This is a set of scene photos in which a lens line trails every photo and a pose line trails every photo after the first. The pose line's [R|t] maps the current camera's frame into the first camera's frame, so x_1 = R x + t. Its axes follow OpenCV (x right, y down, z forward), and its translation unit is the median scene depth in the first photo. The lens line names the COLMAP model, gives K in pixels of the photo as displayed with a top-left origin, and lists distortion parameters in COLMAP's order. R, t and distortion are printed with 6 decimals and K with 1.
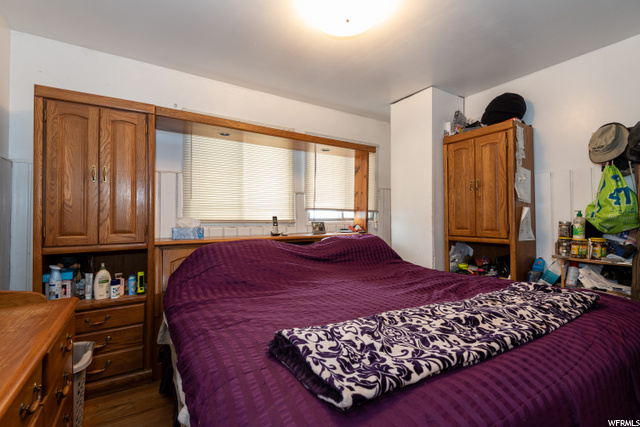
lens RADIAL K [[288.1, 0, 318.7], [0, 288.1, 211.4], [0, 0, 1]] dist [0.036045, -0.019671]
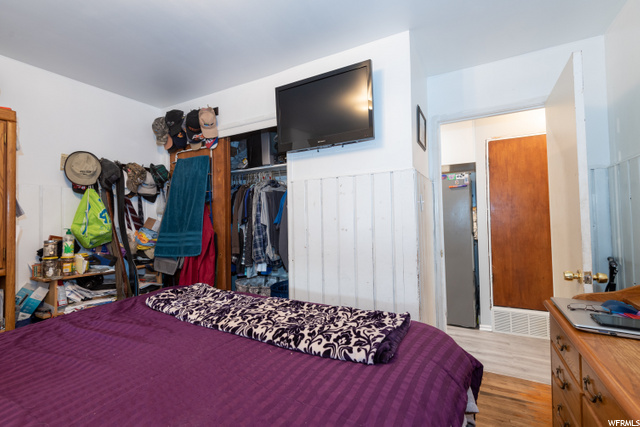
lens RADIAL K [[288.1, 0, 318.7], [0, 288.1, 211.4], [0, 0, 1]] dist [0.036045, -0.019671]
pose [[-0.489358, 0.040071, 0.871162, -0.439777], [0.003394, 0.999024, -0.044046, -0.014542], [-0.872077, -0.018598, -0.489016, 0.774175]]
